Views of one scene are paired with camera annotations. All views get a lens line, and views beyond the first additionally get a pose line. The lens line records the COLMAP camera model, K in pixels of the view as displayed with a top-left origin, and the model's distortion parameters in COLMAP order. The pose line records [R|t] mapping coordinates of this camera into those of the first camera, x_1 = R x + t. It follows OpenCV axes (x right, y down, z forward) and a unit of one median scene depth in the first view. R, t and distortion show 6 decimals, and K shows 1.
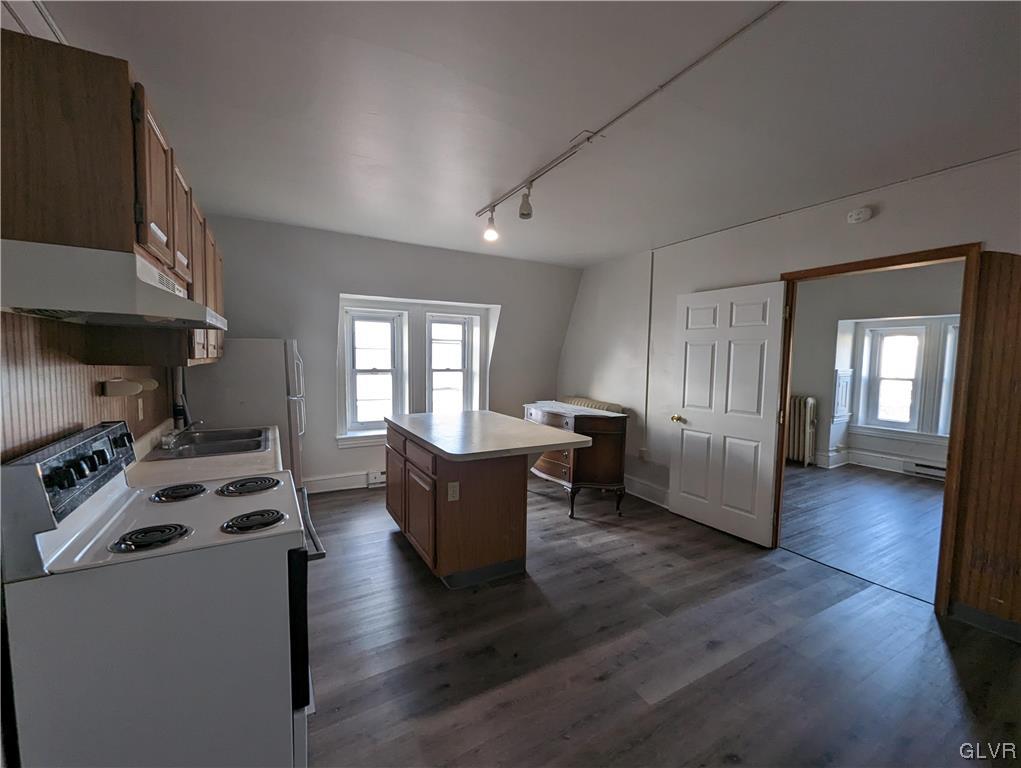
lens RADIAL K [[422.8, 0, 510.5], [0, 422.8, 384.0], [0, 0, 1]] dist [-0.001500, -0.000080]
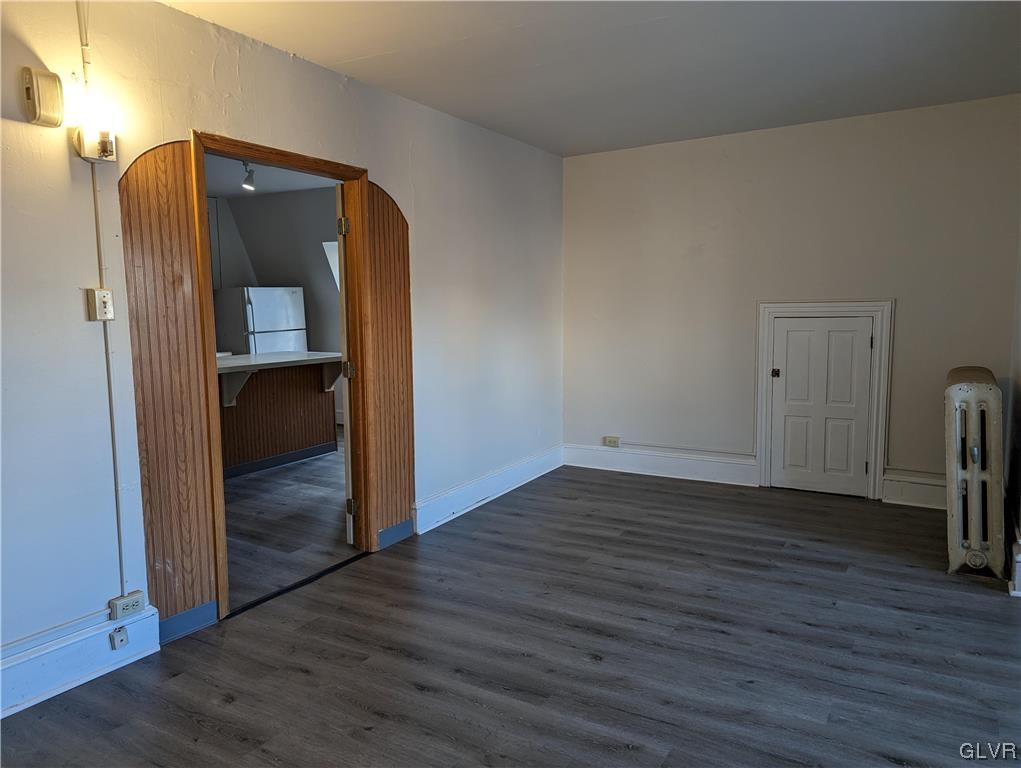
lens RADIAL K [[714.8, 0, 508.1], [0, 714.8, 385.1], [0, 0, 1]] dist [0.090190, -0.084180]
pose [[0.491680, 0.078952, -0.867189, 1.509225], [-0.037481, 0.996877, 0.069508, 0.007313], [0.869969, -0.001672, 0.493104, 0.508700]]
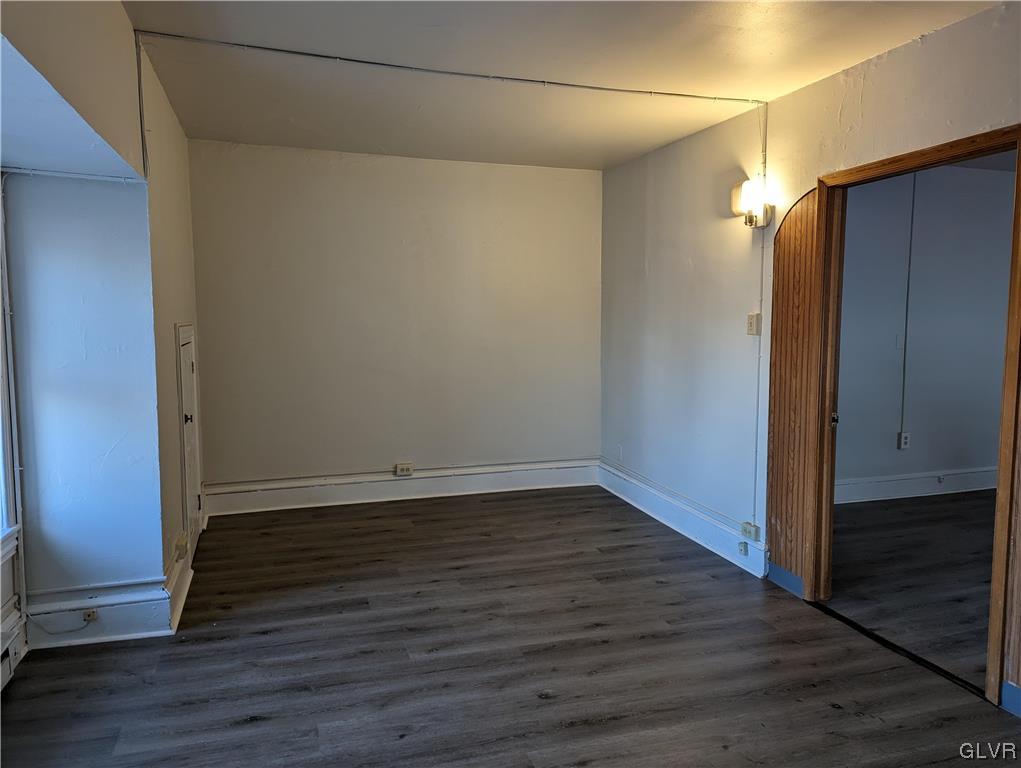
lens RADIAL K [[714.8, 0, 508.1], [0, 714.8, 385.1], [0, 0, 1]] dist [0.090190, -0.084180]
pose [[-0.978604, -0.034642, 0.202815, 0.852225], [-0.002311, 0.987512, 0.157524, -0.080325], [-0.205739, 0.153685, -0.966464, 1.575428]]
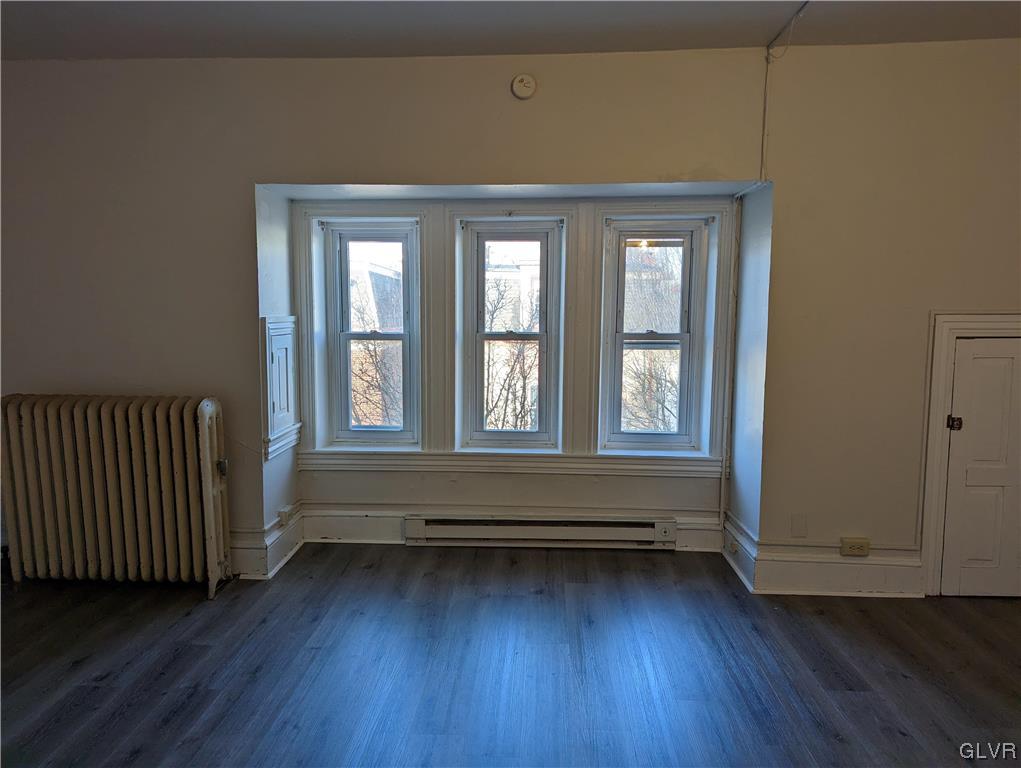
lens RADIAL K [[714.8, 0, 508.1], [0, 714.8, 385.1], [0, 0, 1]] dist [0.090190, -0.084180]
pose [[0.535535, -0.100311, 0.838534, 0.489750], [0.059401, 0.994936, 0.081084, -0.019341], [-0.842421, 0.006387, 0.538782, 0.668711]]
